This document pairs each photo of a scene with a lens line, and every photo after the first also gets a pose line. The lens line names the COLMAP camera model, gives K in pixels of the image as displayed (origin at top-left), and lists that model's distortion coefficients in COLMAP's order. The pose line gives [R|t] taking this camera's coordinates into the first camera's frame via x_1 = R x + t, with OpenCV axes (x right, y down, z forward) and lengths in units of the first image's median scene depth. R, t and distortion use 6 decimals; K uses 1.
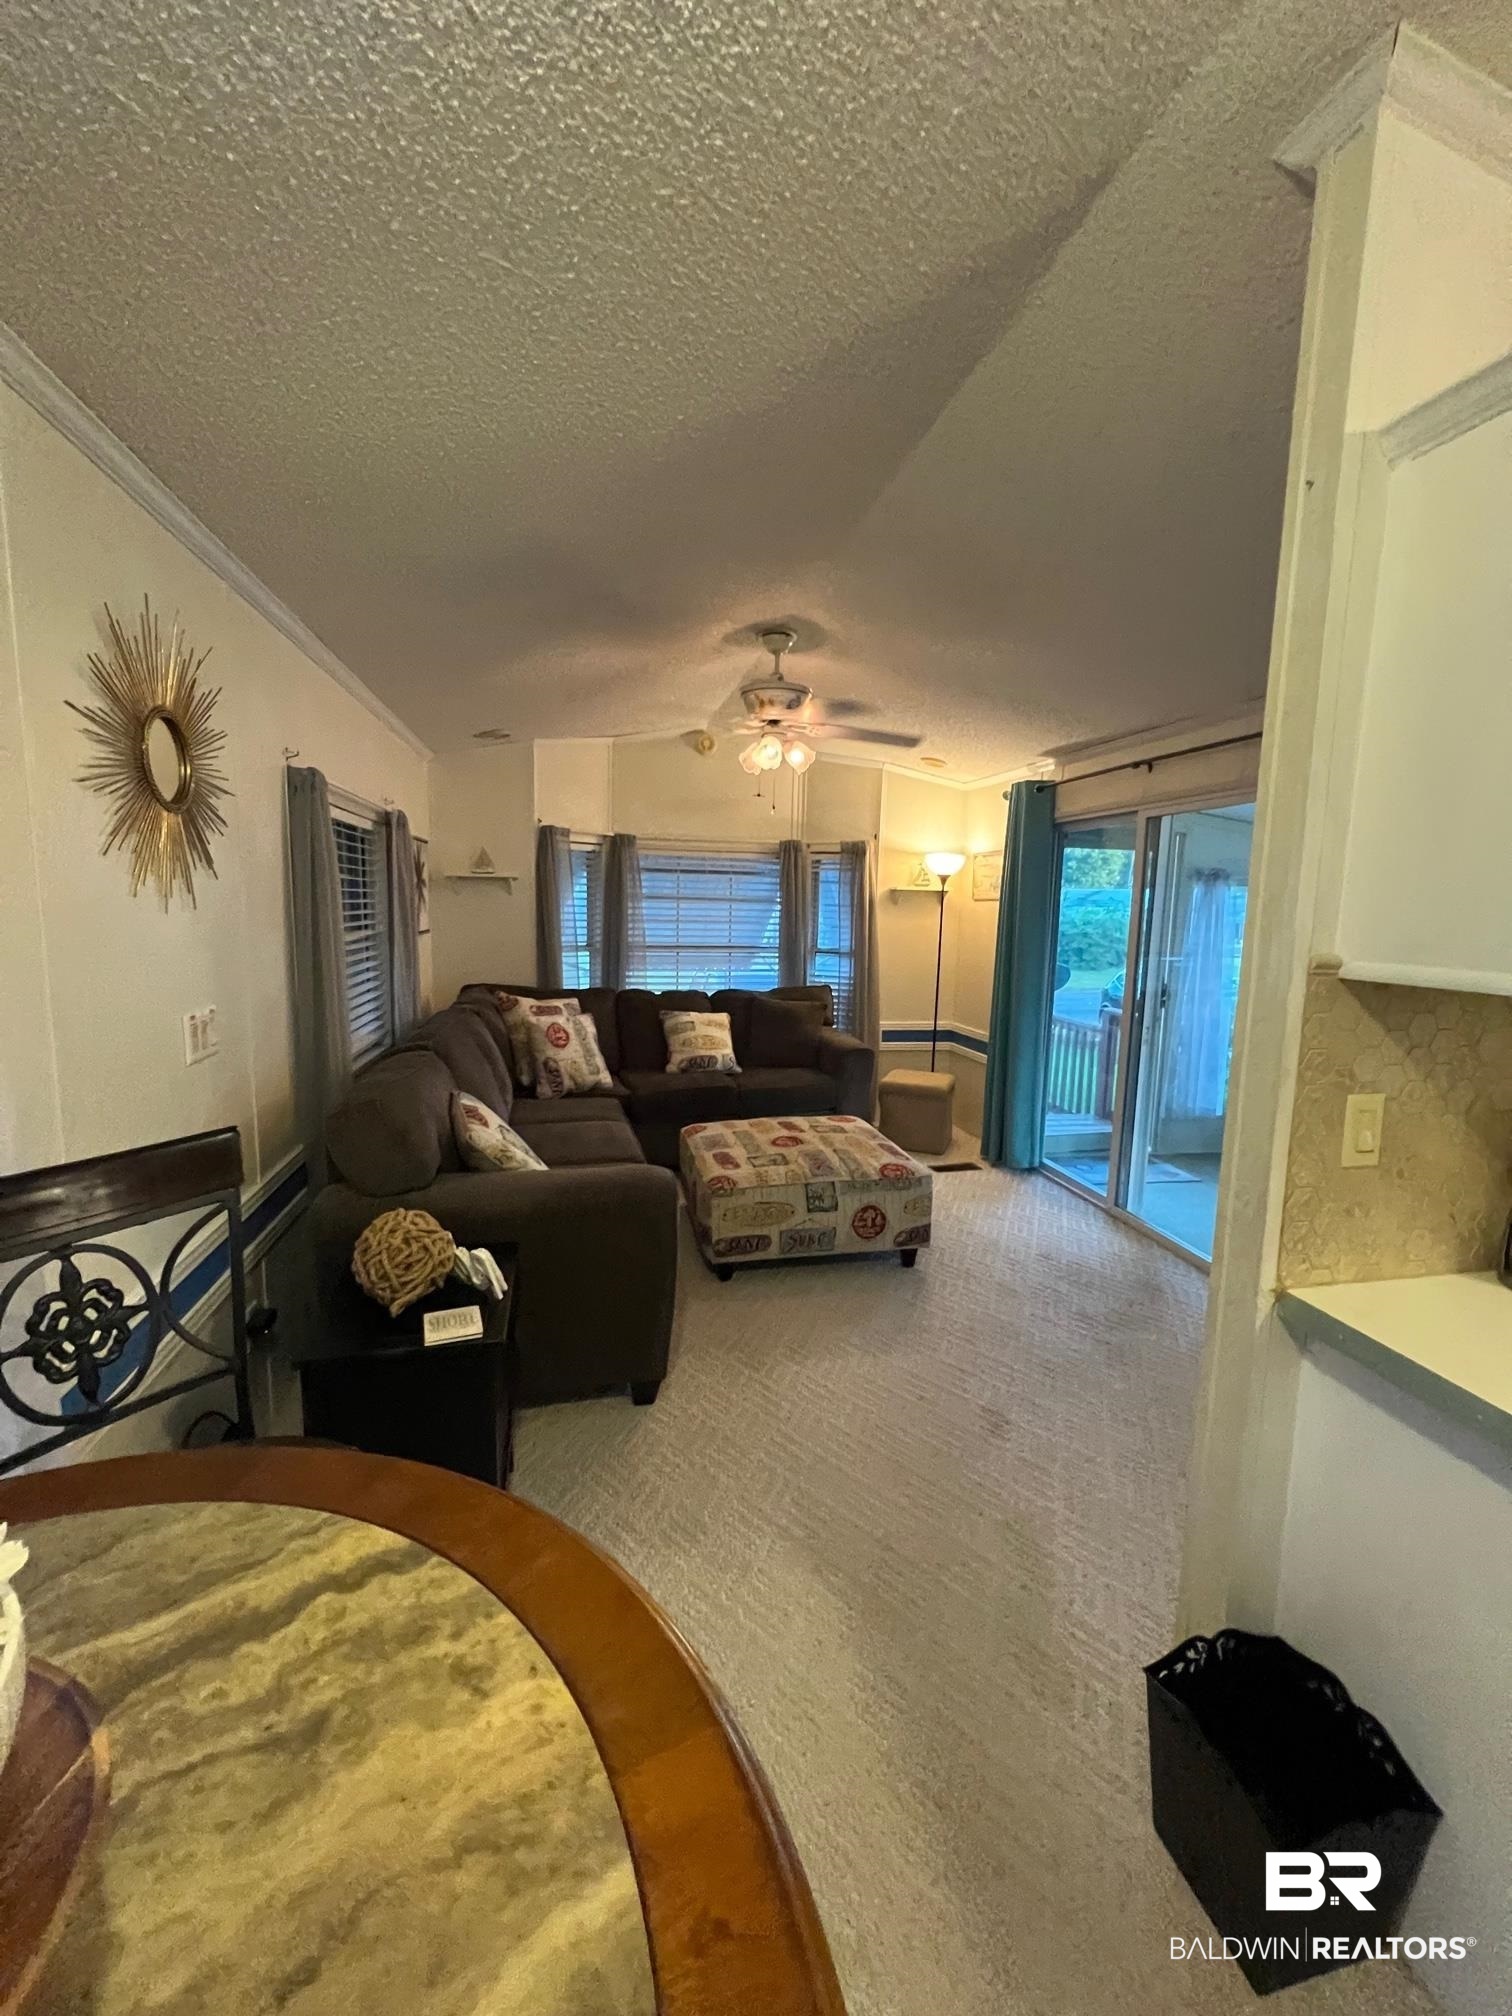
lens RADIAL K [[802.4, 0, 752.1], [0, 802.4, 998.1], [0, 0, 1]] dist [-0.001777, -0.000001]
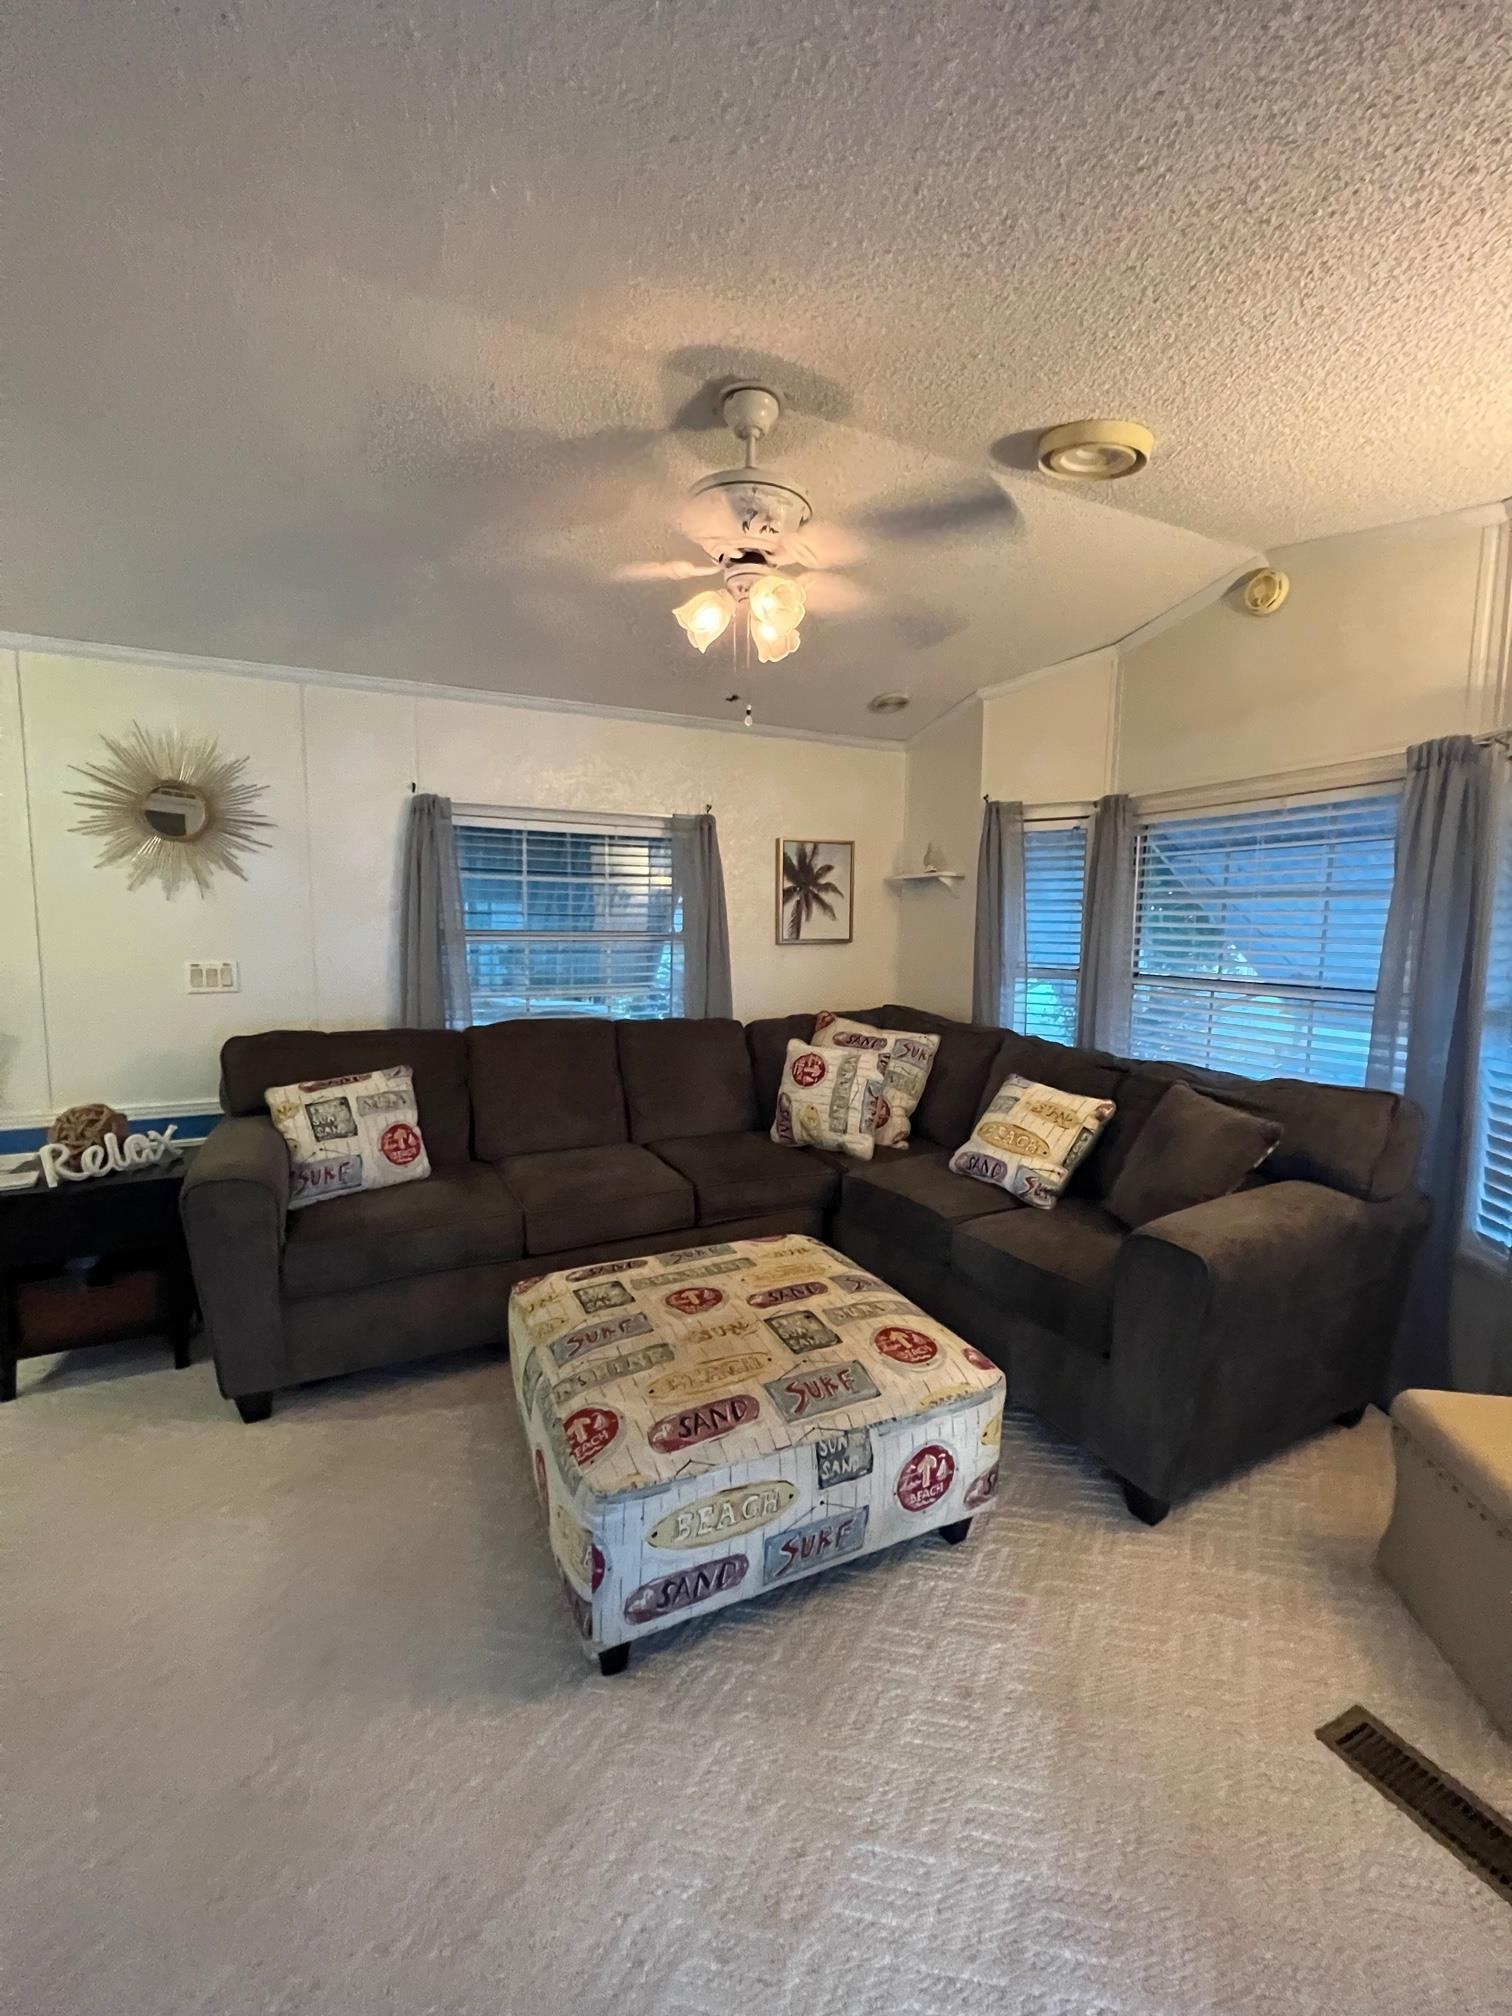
lens RADIAL K [[802.4, 0, 752.1], [0, 802.4, 998.1], [0, 0, 1]] dist [-0.001777, -0.000001]
pose [[0.216622, 0.073484, -0.973486, 0.458254], [-0.121309, 0.991461, 0.047847, -0.049065], [0.968689, 0.107728, 0.223687, 0.693363]]
